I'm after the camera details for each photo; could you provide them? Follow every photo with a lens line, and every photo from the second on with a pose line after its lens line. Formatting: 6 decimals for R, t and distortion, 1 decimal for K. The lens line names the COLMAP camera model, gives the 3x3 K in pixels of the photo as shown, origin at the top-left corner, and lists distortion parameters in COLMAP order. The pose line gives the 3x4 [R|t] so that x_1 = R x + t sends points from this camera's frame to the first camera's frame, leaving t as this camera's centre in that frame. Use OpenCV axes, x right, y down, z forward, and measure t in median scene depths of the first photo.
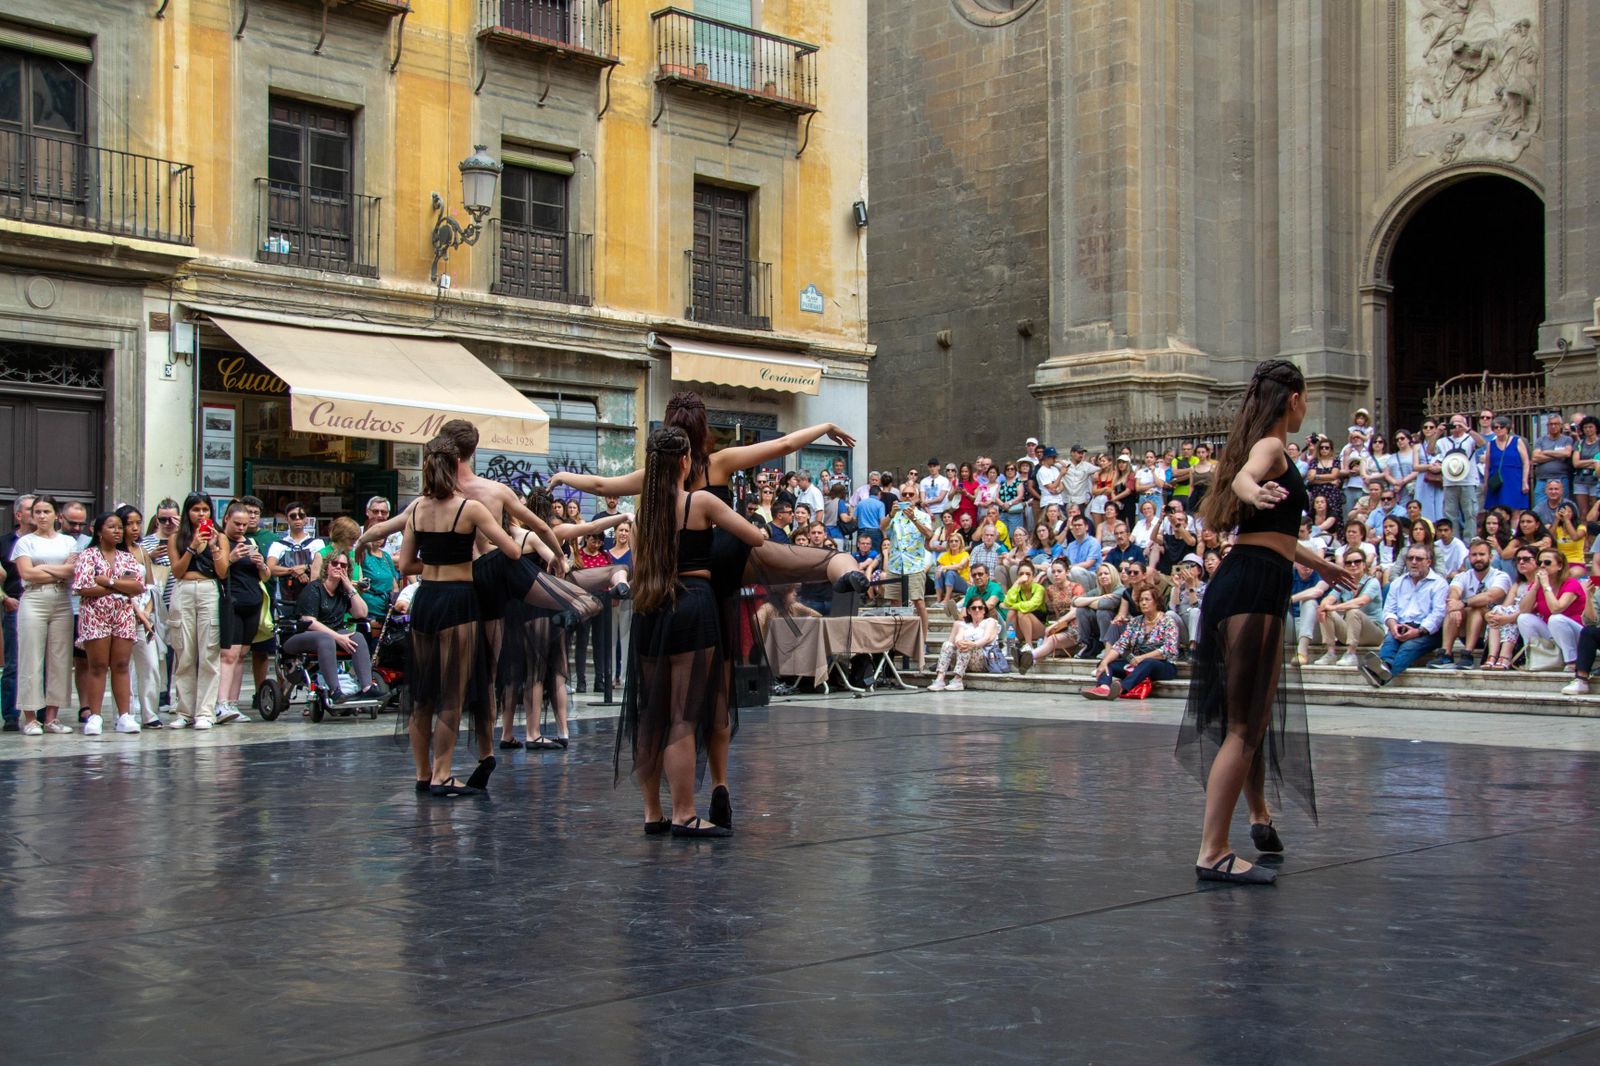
lens RADIAL K [[1960.8, 0, 789.3], [0, 1960.8, 530.0], [0, 0, 1]] dist [-0.002645, 0.409428]
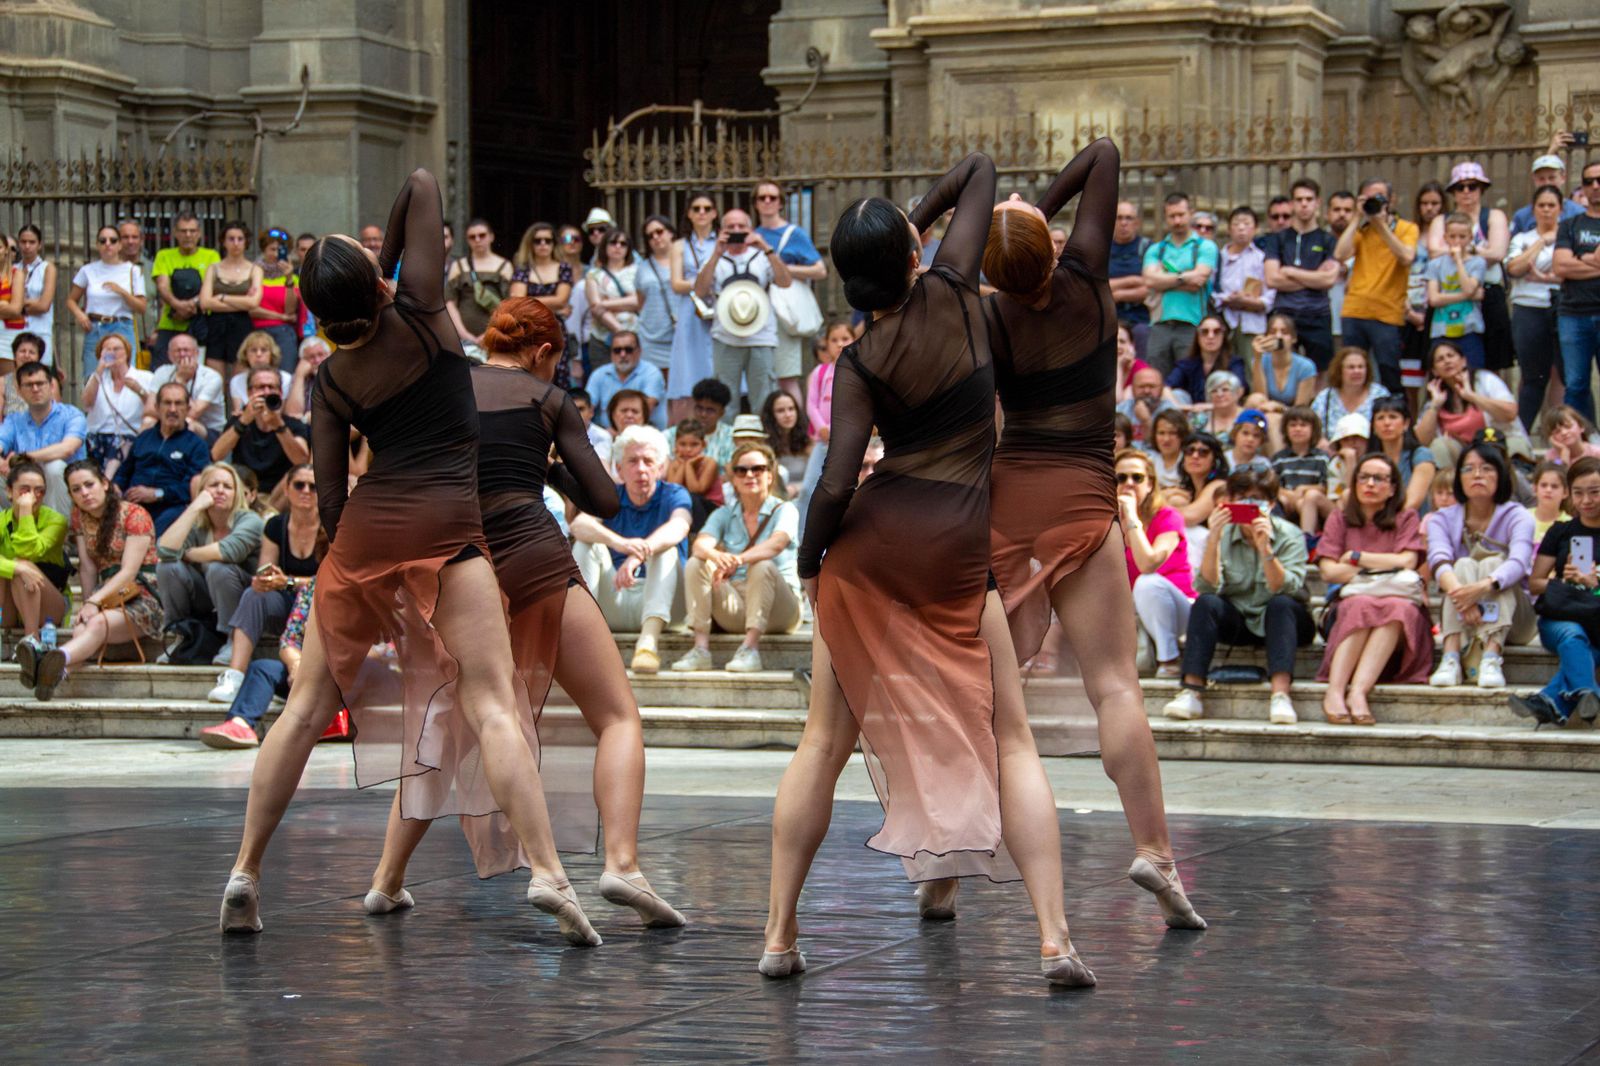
lens RADIAL K [[4123.1, 0, 797.4], [0, 4123.1, 530.1], [0, 0, 1]] dist [0.630568, 0.860108]
pose [[0.898577, 0.007975, 0.438744, -0.103004], [-0.021773, 0.999414, 0.026425, 0.001805], [-0.438276, -0.033297, 0.898223, 0.015007]]
